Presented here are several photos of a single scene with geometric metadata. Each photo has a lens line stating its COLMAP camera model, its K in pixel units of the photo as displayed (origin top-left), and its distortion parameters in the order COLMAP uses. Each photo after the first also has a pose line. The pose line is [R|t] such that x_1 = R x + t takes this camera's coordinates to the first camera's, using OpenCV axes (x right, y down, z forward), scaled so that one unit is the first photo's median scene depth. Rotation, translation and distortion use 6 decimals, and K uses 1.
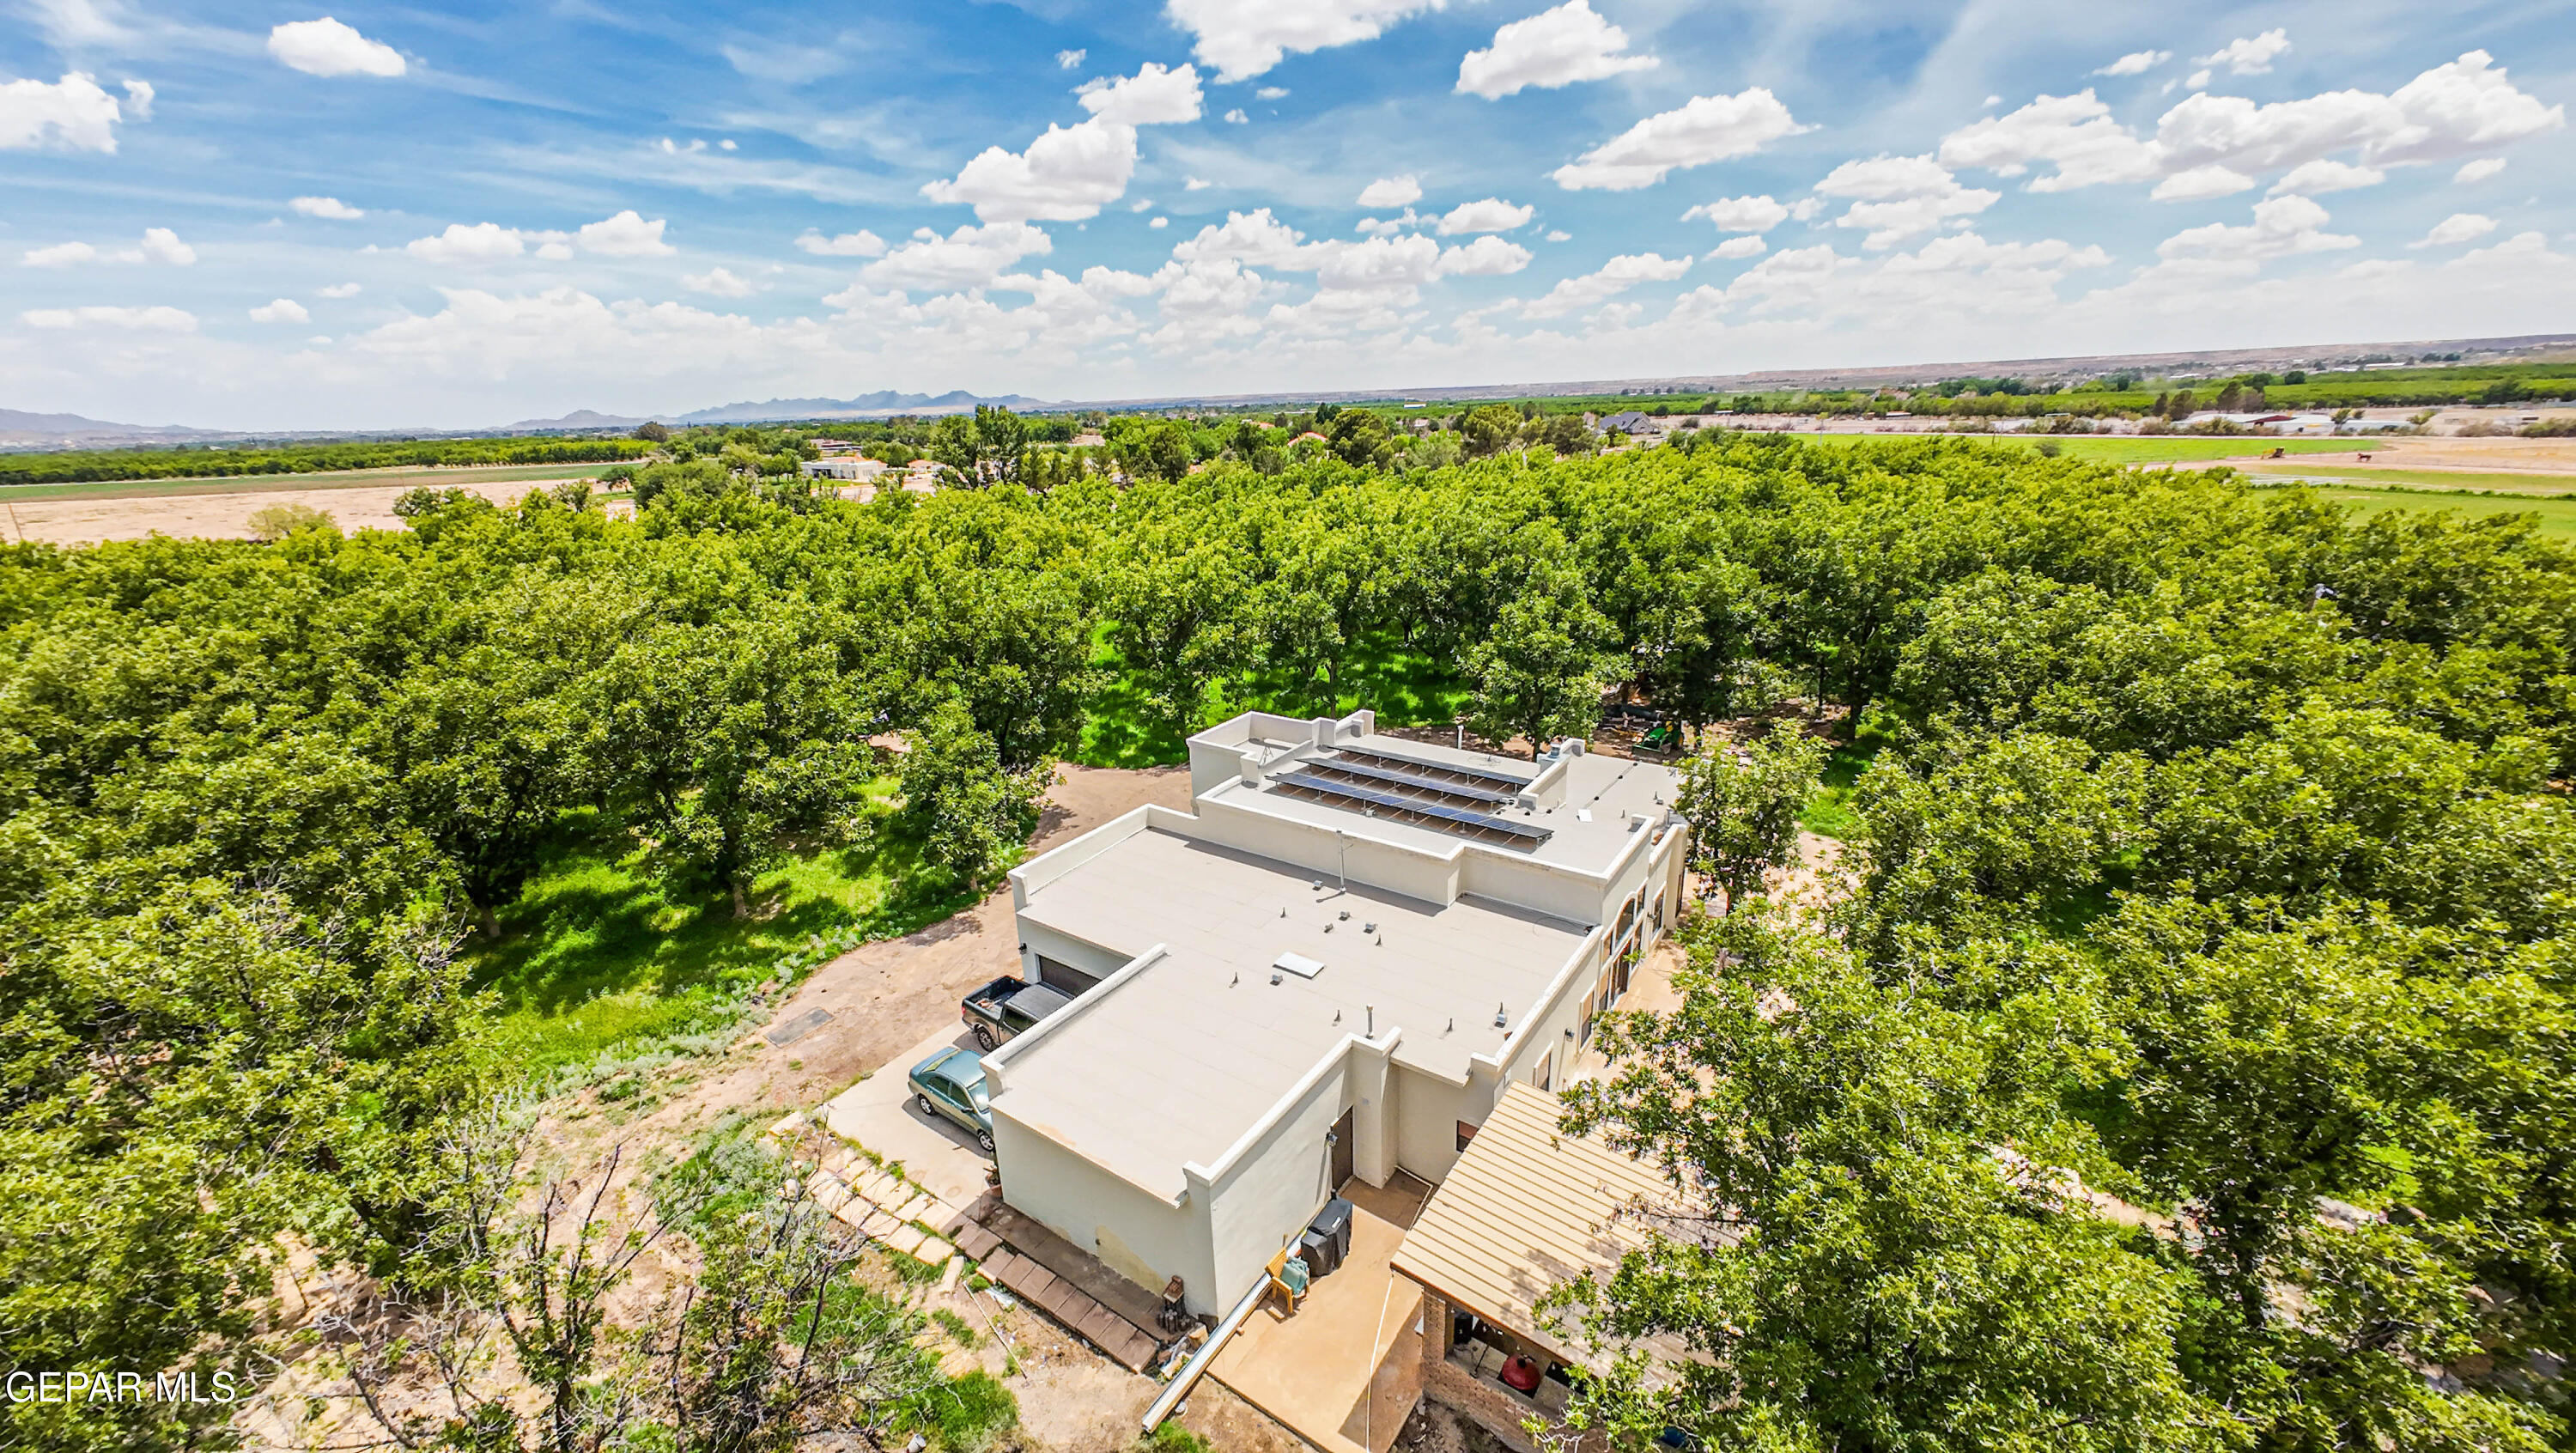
lens RADIAL K [[1004.9, 0, 1302.0], [0, 1004.9, 726.4], [0, 0, 1]] dist [-0.008460, 0.001967]
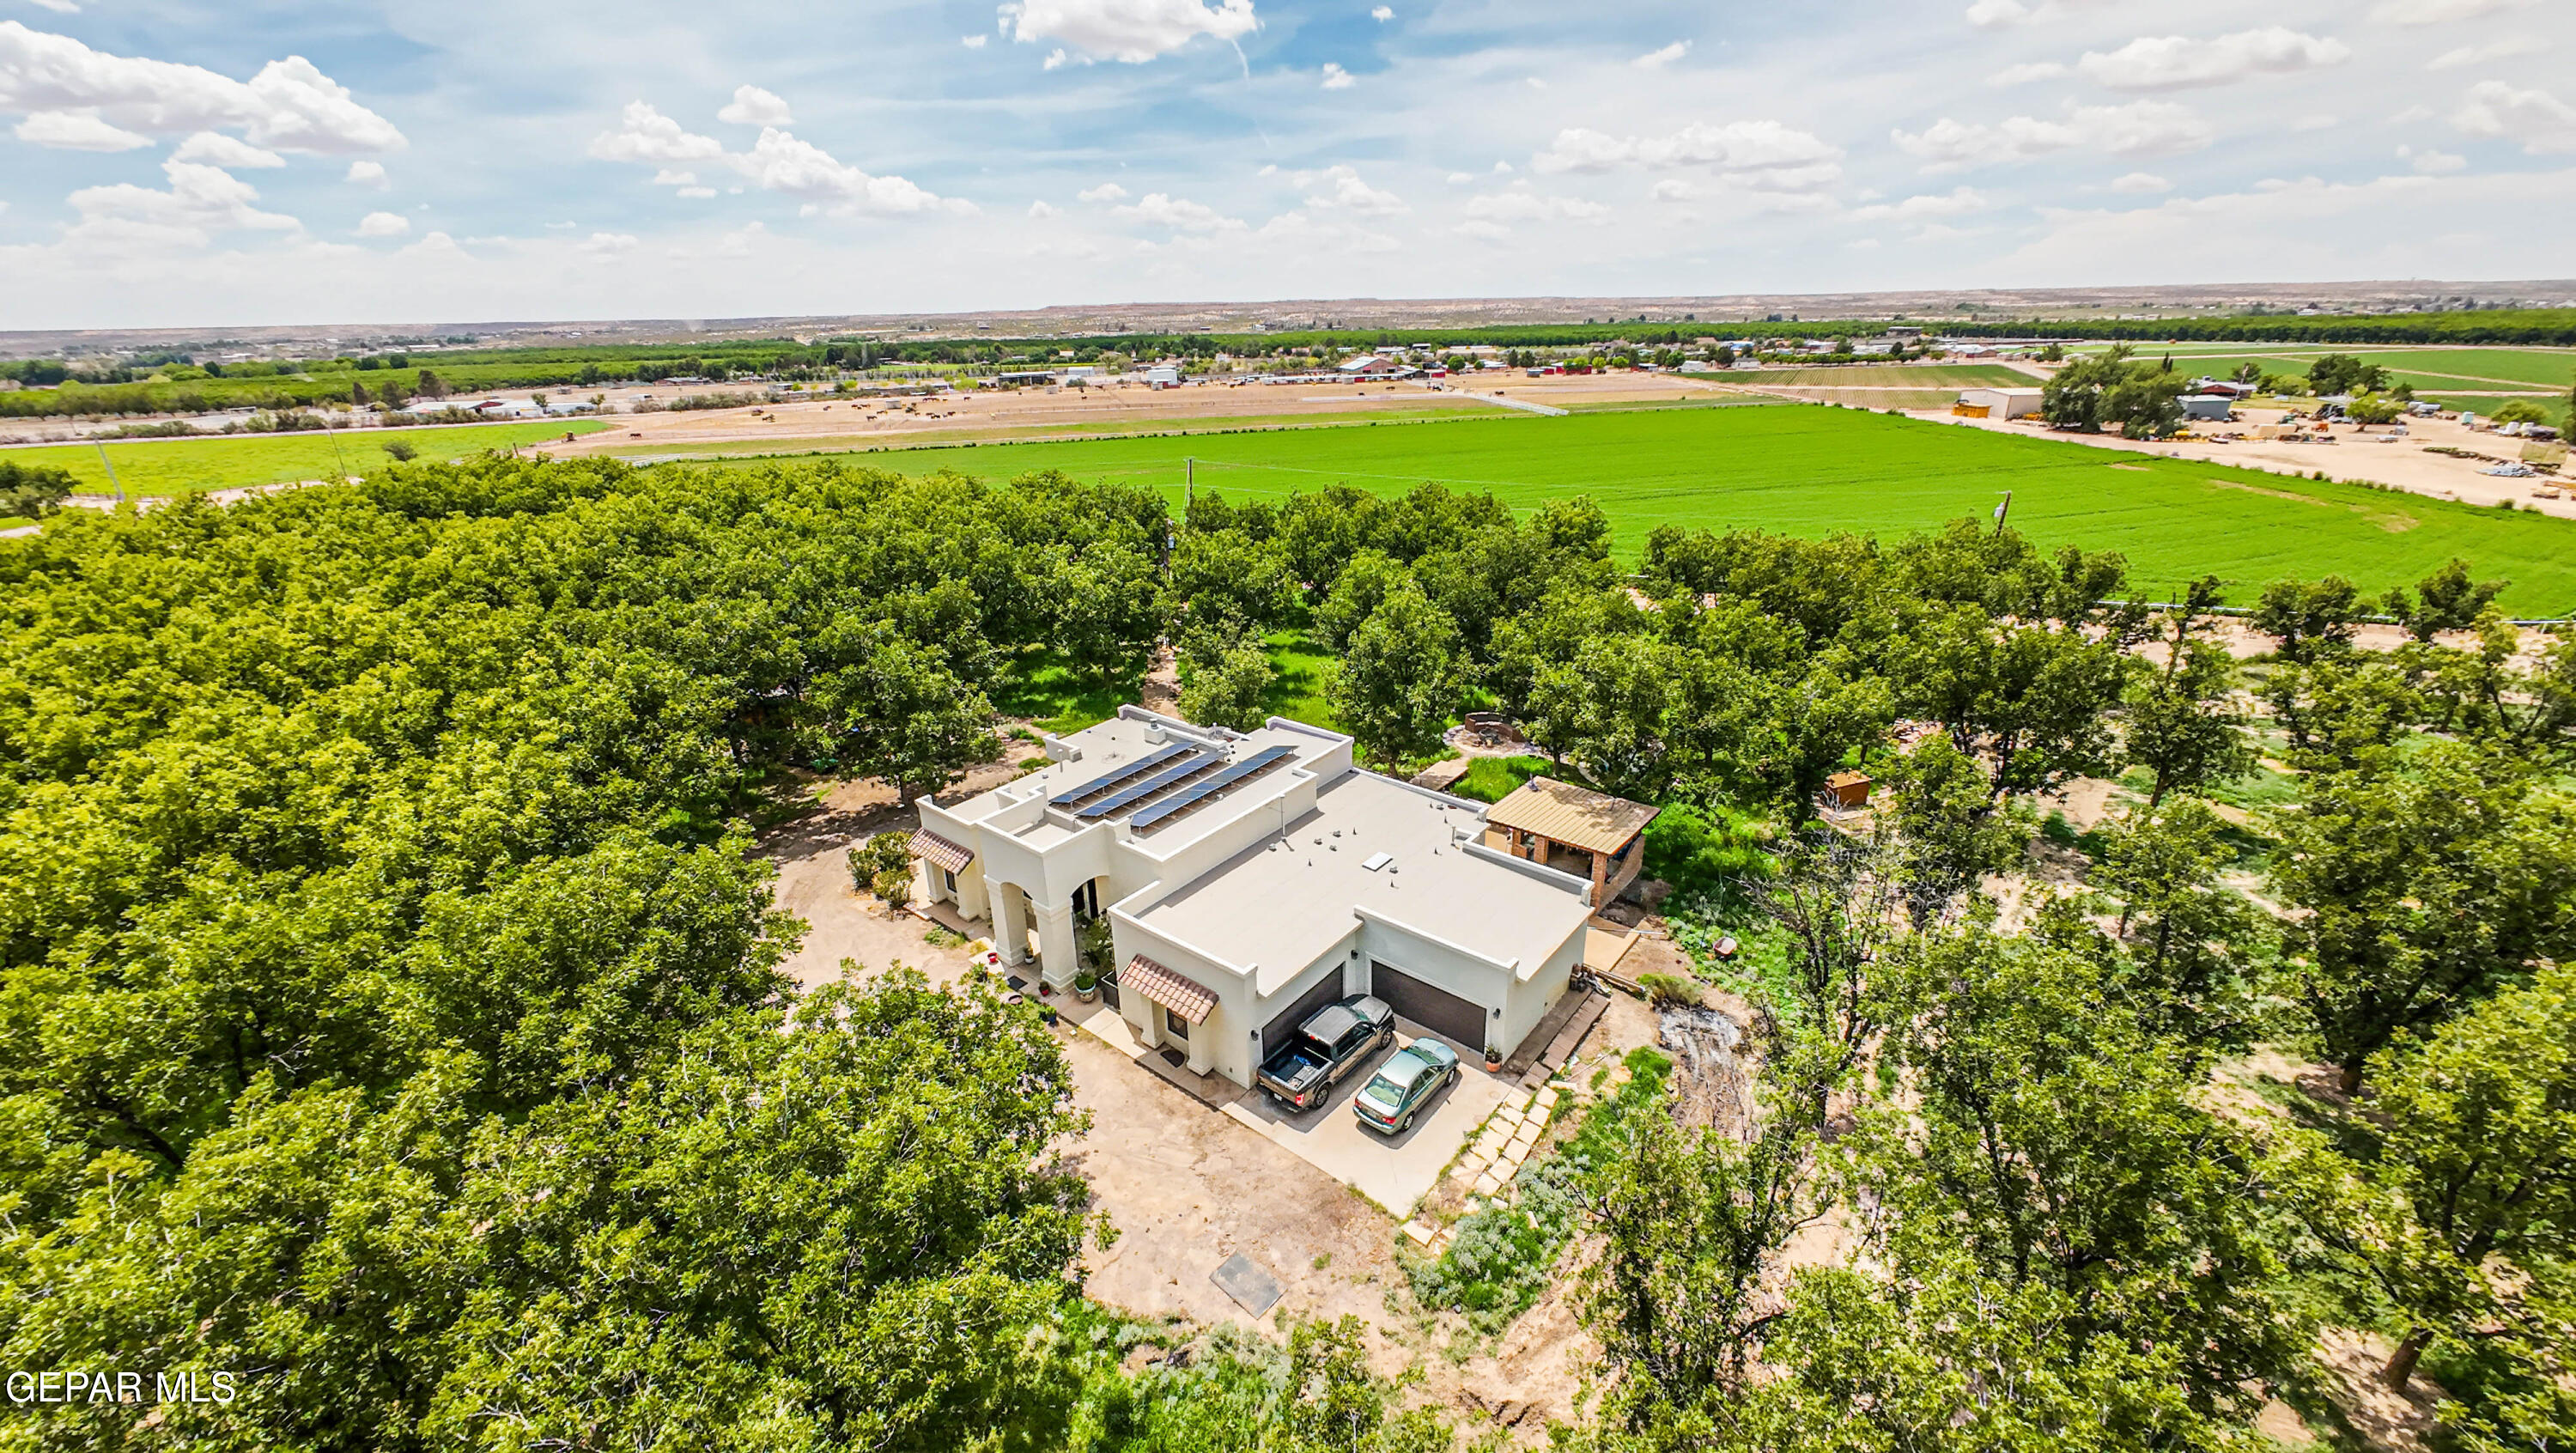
lens RADIAL K [[1004.9, 0, 1271.6], [0, 1004.9, 711.8], [0, 0, 1]] dist [-0.008460, 0.001967]
pose [[0.074237, -0.322447, 0.943672, -1.314474], [0.314161, 0.905662, 0.284745, -0.425658], [-0.946463, 0.275327, 0.168533, 0.816347]]
